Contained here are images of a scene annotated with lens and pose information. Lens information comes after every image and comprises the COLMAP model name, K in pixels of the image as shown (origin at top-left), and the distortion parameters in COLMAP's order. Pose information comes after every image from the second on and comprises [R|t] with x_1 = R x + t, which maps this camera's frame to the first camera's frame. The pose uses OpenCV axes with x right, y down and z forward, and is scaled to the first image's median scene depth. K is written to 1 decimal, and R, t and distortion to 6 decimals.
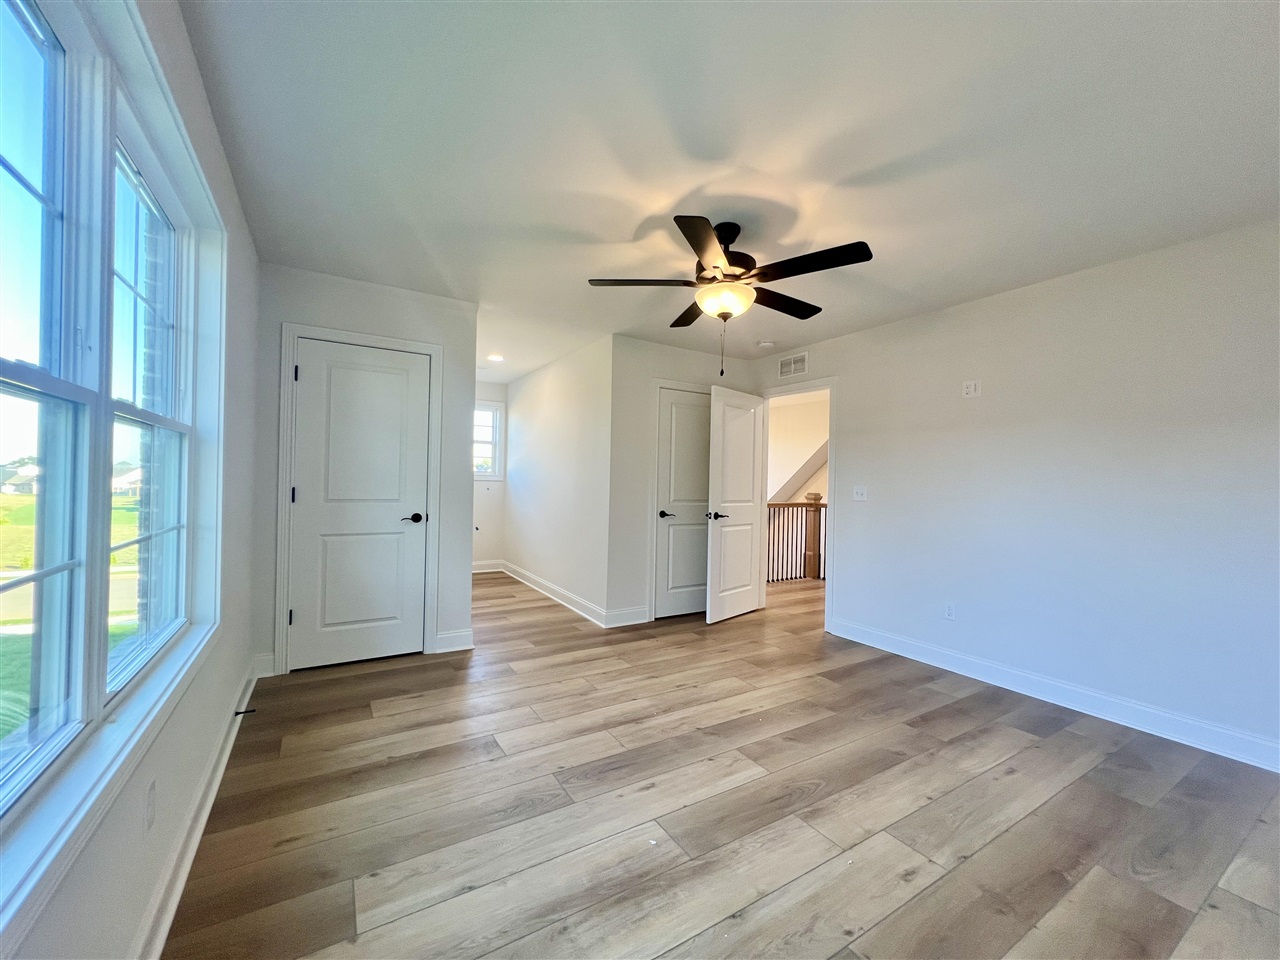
lens RADIAL K [[509.5, 0, 639.0], [0, 509.5, 481.4], [0, 0, 1]] dist [0.001762, 0.000608]
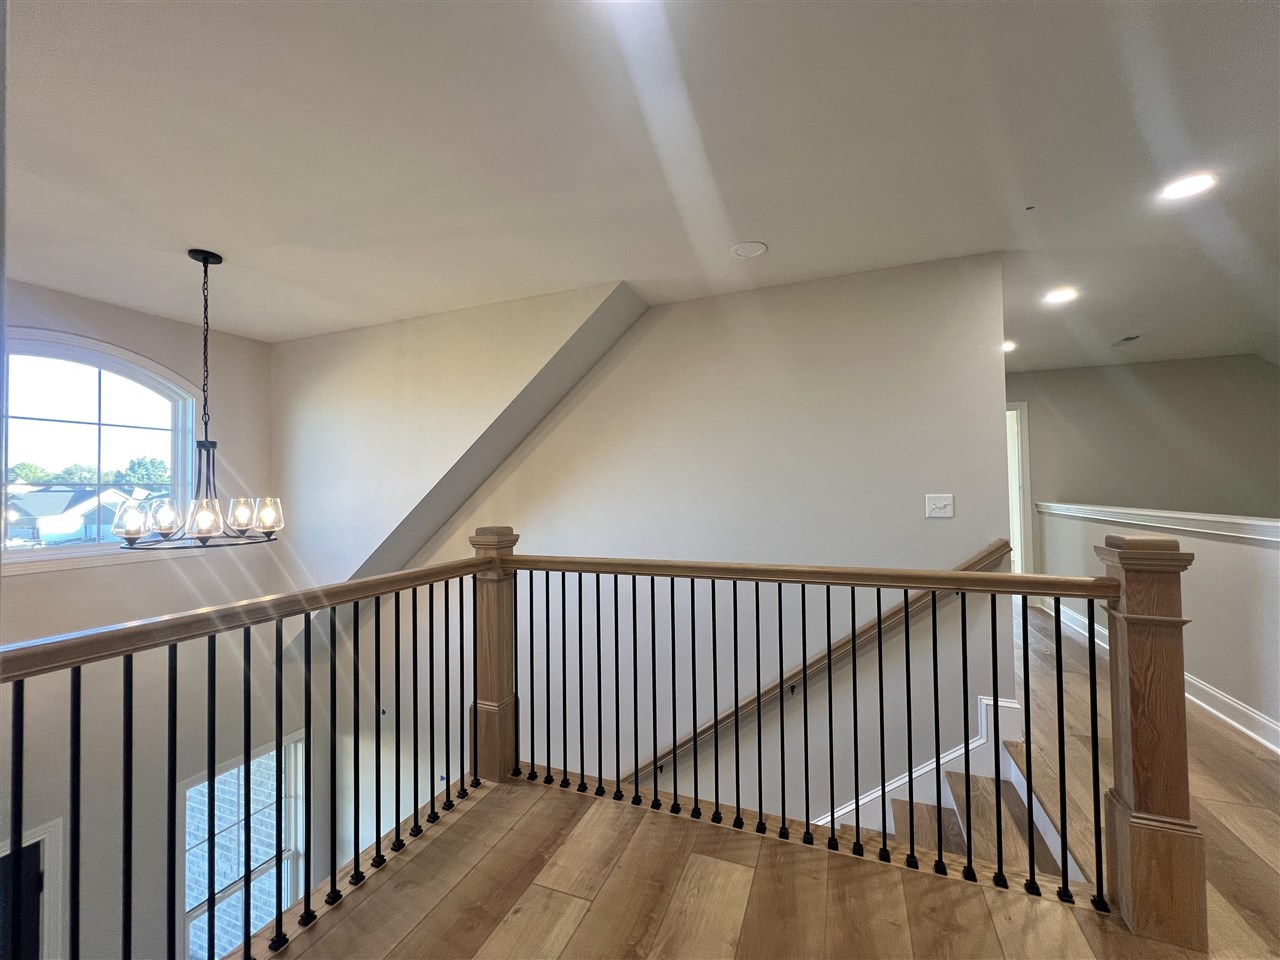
lens RADIAL K [[509.5, 0, 642.5], [0, 509.5, 479.9], [0, 0, 1]] dist [0.001762, 0.000608]
pose [[0.806957, -0.024515, 0.590101, 0.221015], [0.031496, 0.999503, -0.001547, -0.006180], [-0.589770, 0.019834, 0.807328, 0.662813]]
